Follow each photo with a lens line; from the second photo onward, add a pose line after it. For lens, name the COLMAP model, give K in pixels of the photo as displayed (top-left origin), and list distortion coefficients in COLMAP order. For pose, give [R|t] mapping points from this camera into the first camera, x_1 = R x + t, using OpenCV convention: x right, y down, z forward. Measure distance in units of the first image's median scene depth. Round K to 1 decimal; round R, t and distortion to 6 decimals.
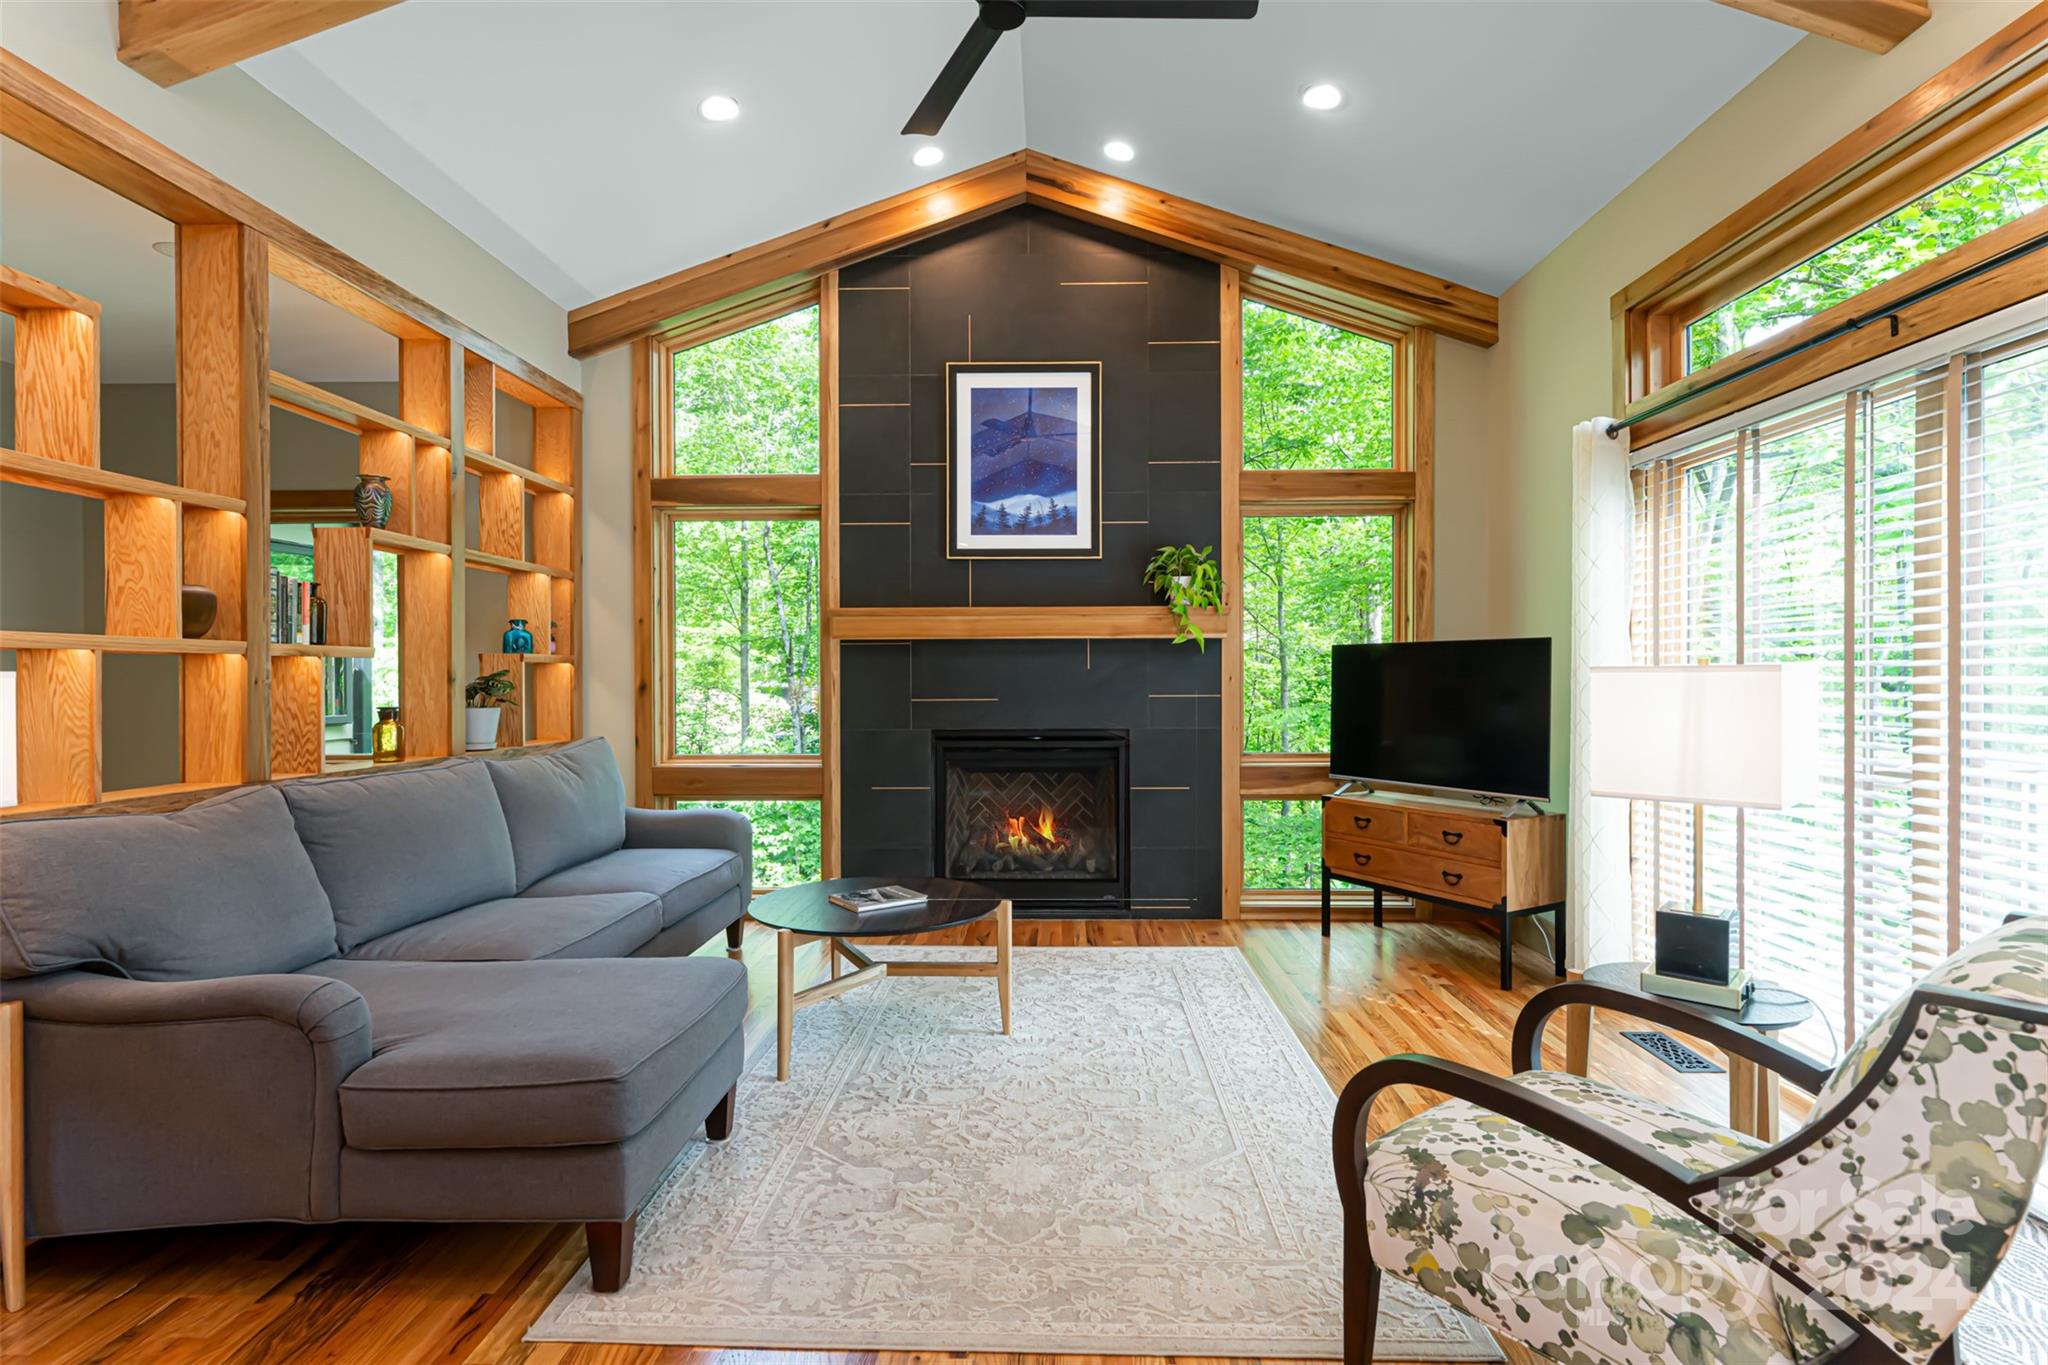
lens RADIAL K [[988.5, 0, 1034.4], [0, 988.5, 685.2], [0, 0, 1]] dist [0.001765, 0.000703]
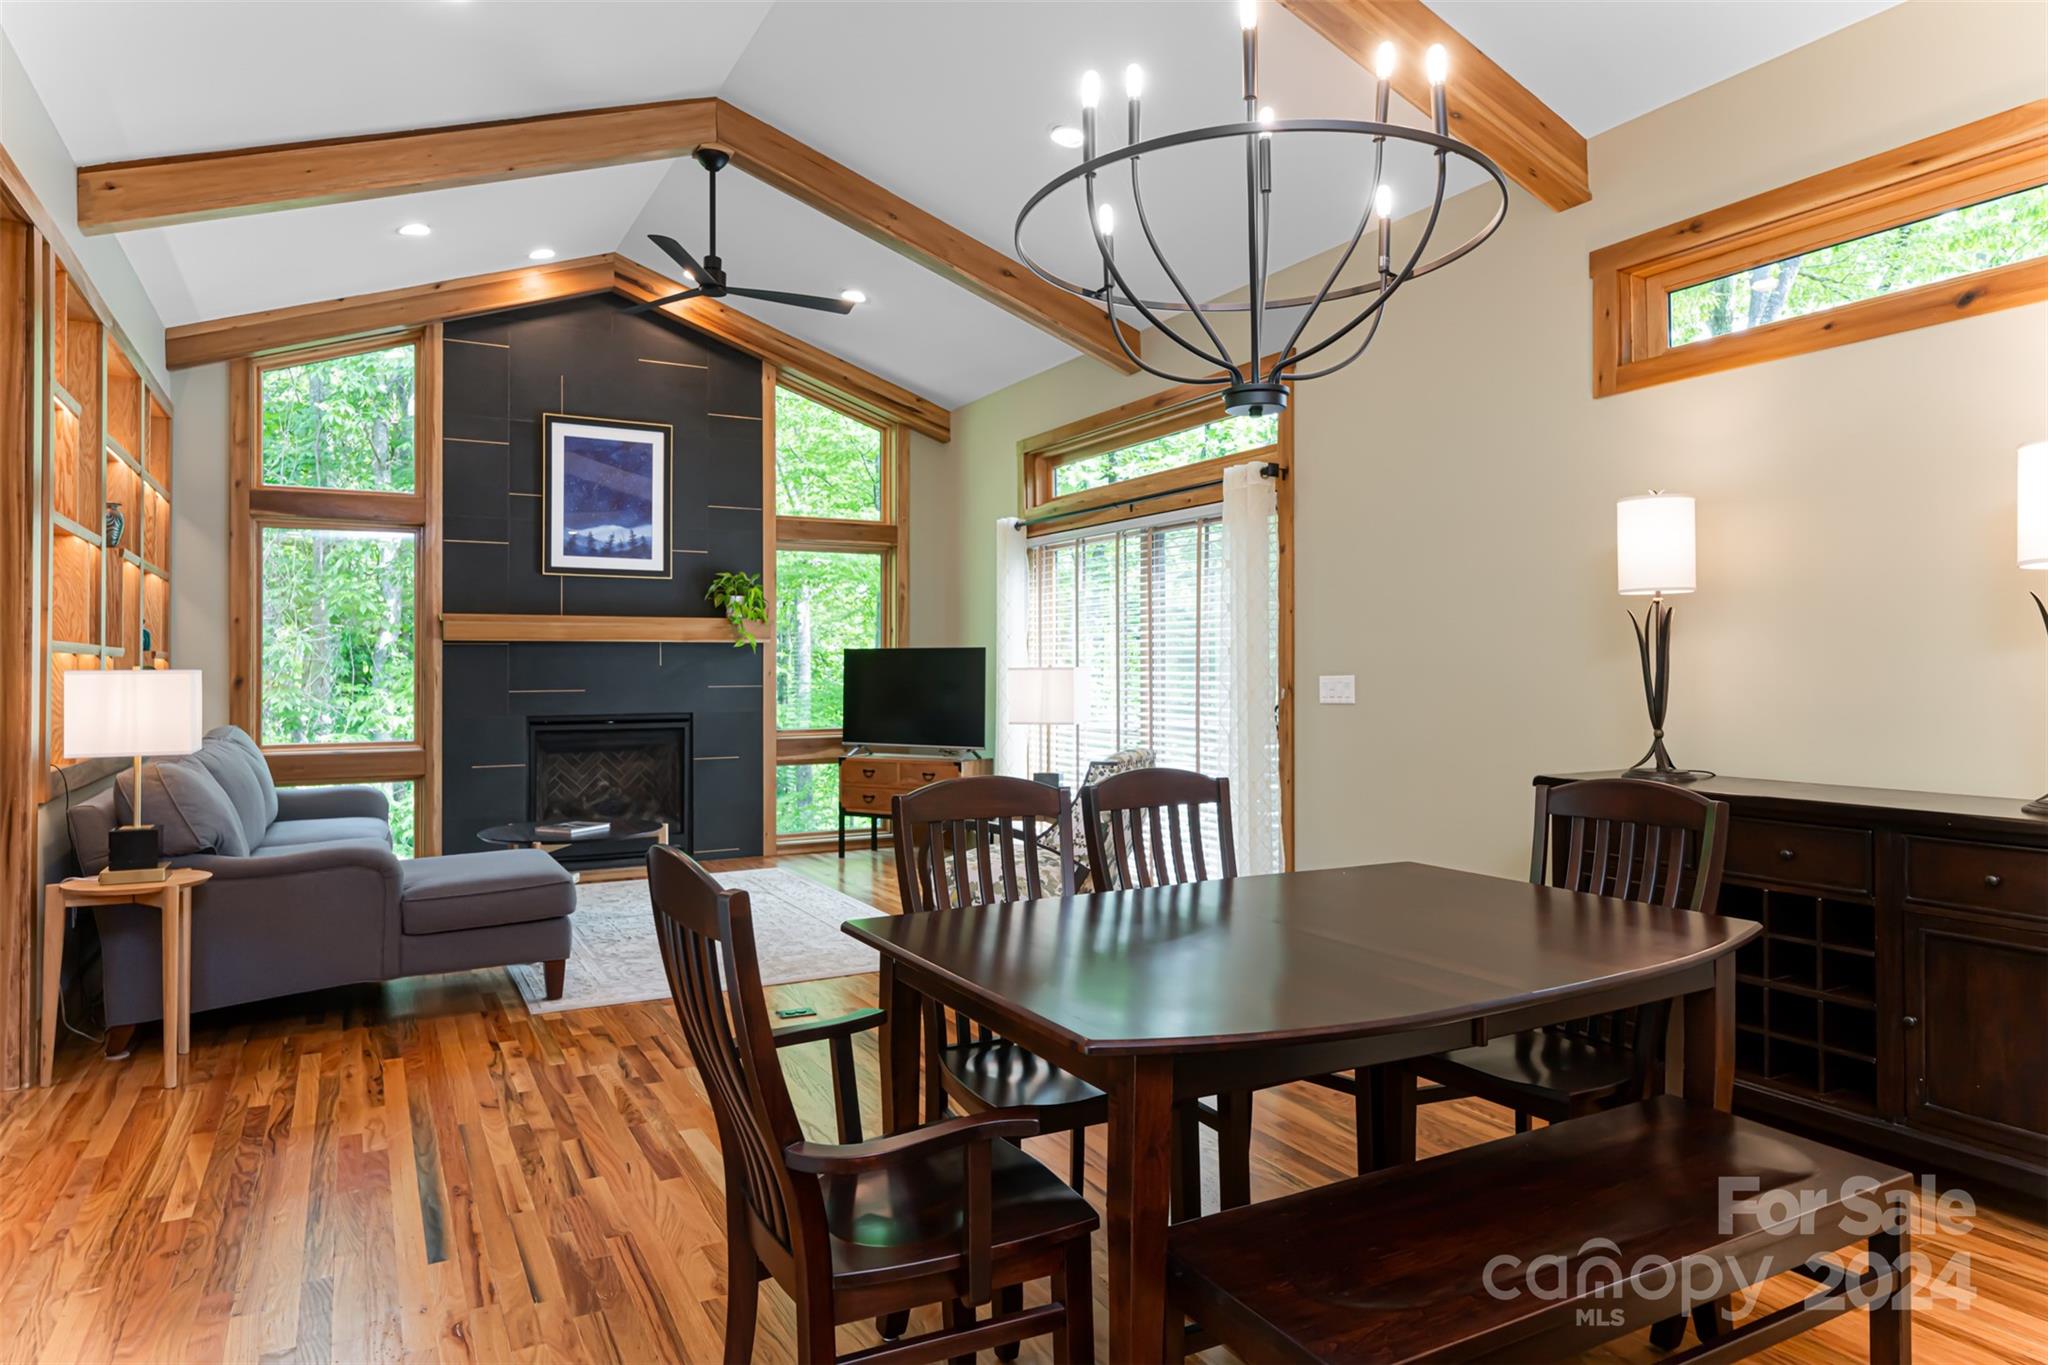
lens RADIAL K [[1220.3, 0, 1016.8], [0, 1220.3, 660.9], [0, 0, 1]] dist [0.002057, -0.002441]
pose [[0.866326, 0.003656, 0.499466, -0.366902], [0.004563, 0.999874, -0.015234, 0.003638], [-0.499459, 0.015476, 0.866199, -0.642985]]
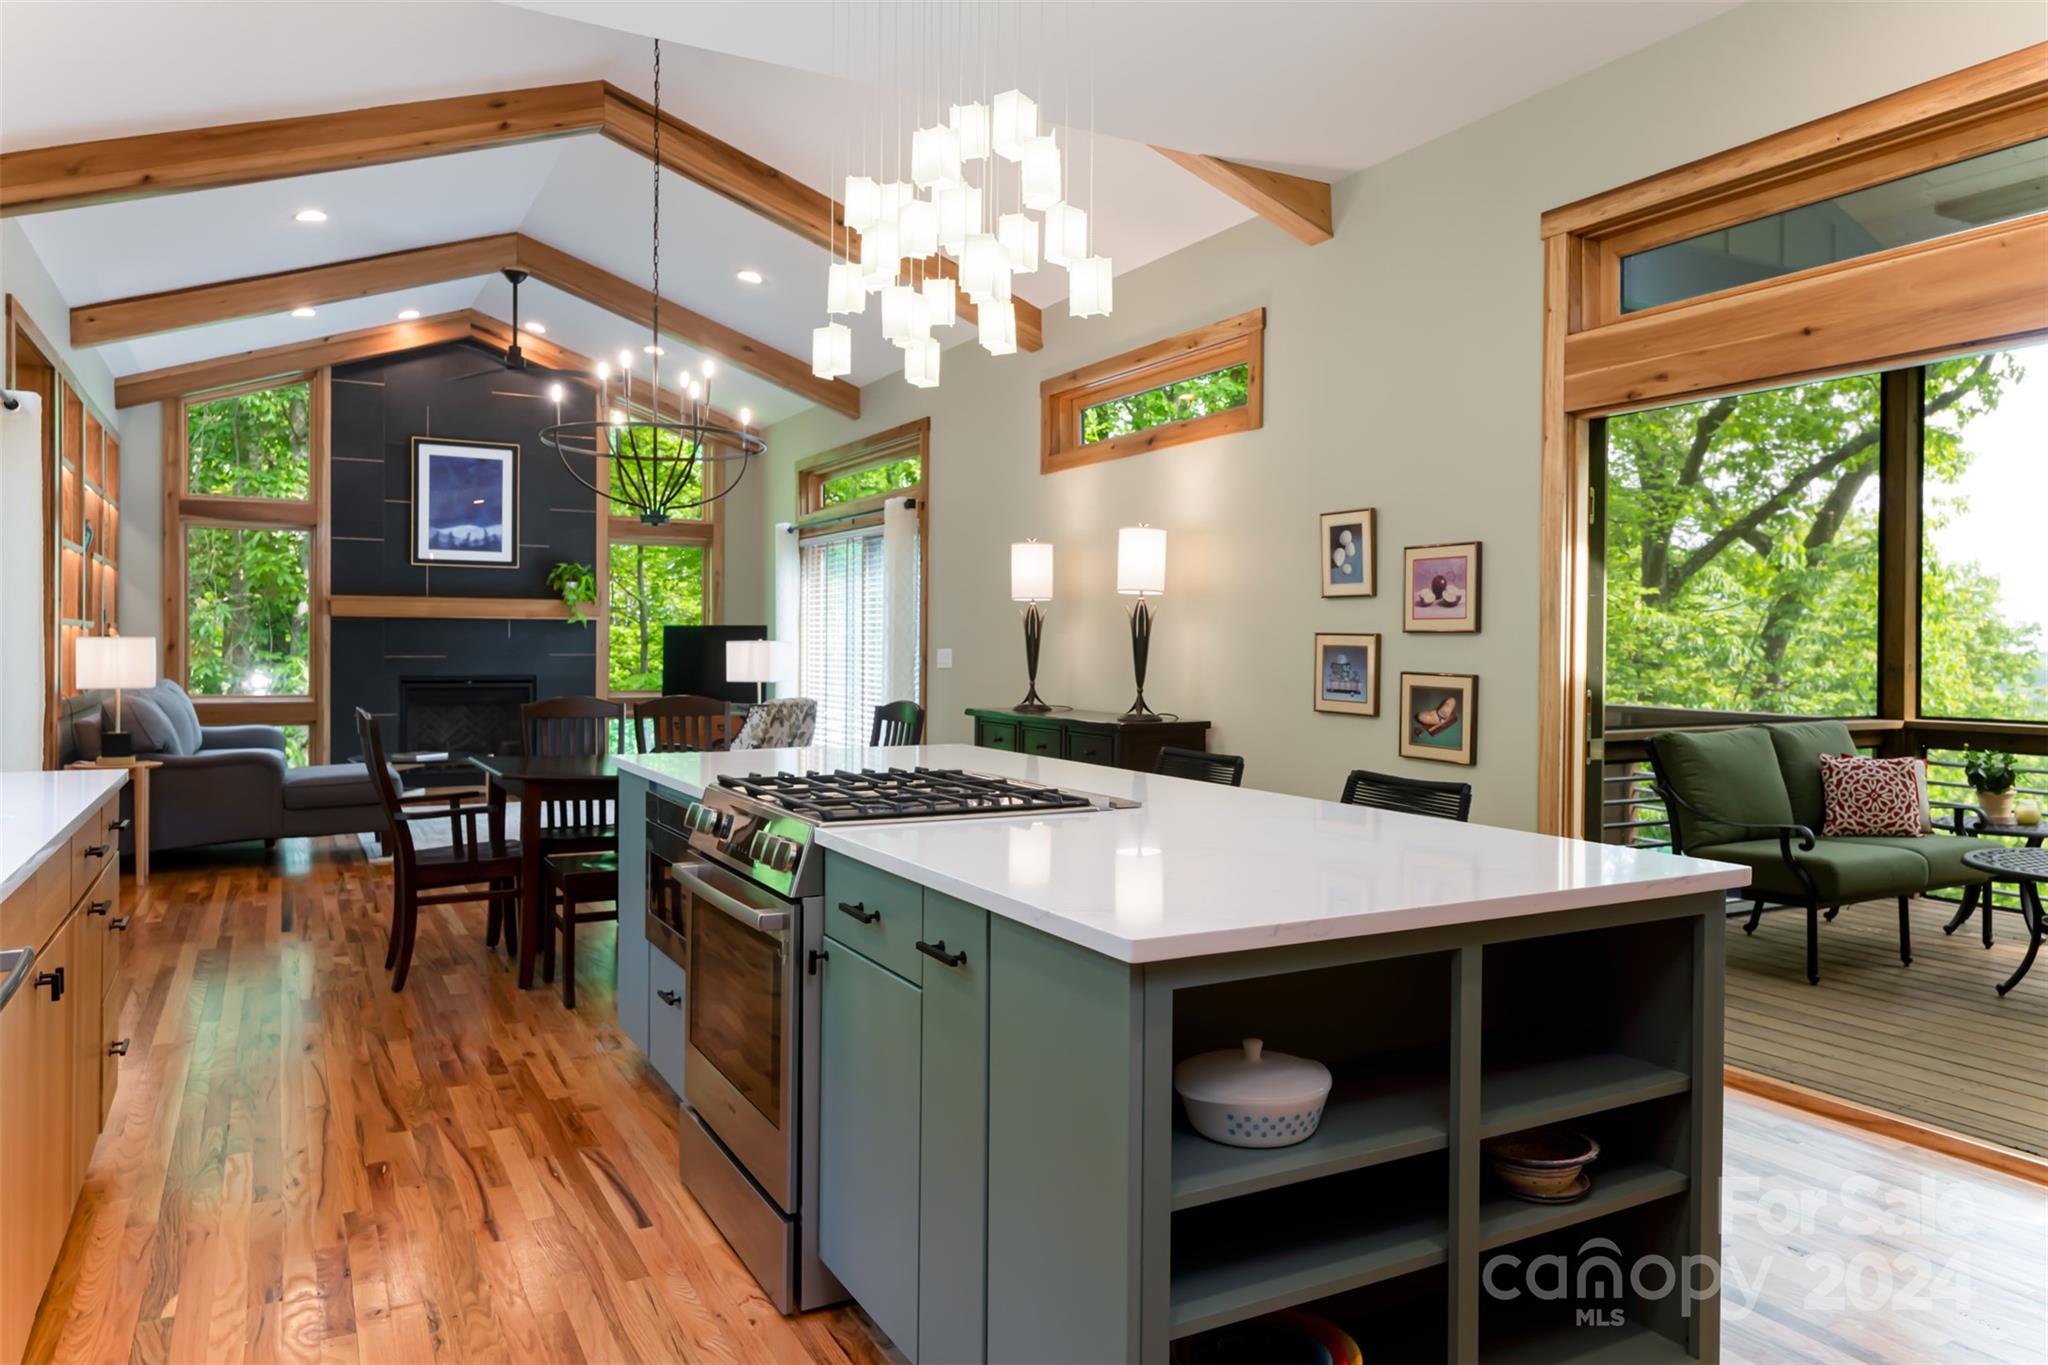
lens RADIAL K [[1384.5, 0, 1070.0], [0, 1384.5, 661.9], [0, 0, 1]] dist [-0.005042, 0.000670]
pose [[0.856124, 0.002587, 0.516764, -0.356469], [-0.004964, 0.999983, 0.003218, 0.012230], [-0.516746, -0.005320, 0.856122, -1.509264]]
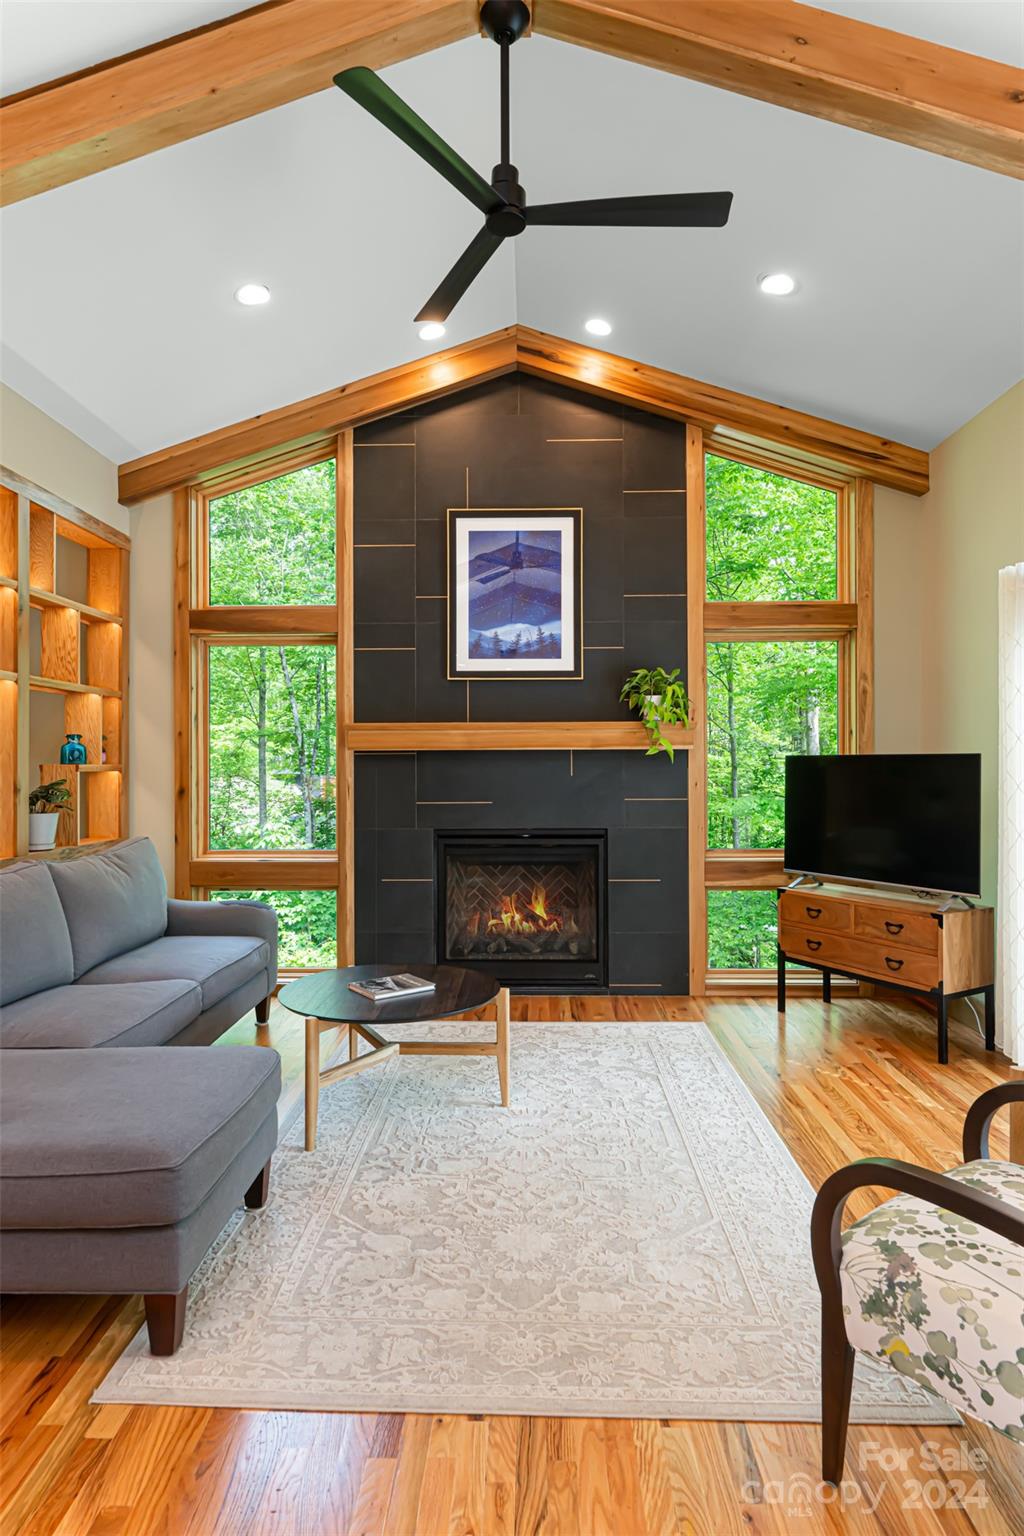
lens RADIAL K [[862.2, 0, 511.1], [0, 862.2, 760.0], [0, 0, 1]] dist [-0.001186, -0.000980]
pose [[0.999996, -0.000982, -0.002562, -0.013978], [0.000950, 0.999920, -0.012637, -0.024646], [0.002574, 0.012635, 0.999917, 0.004392]]
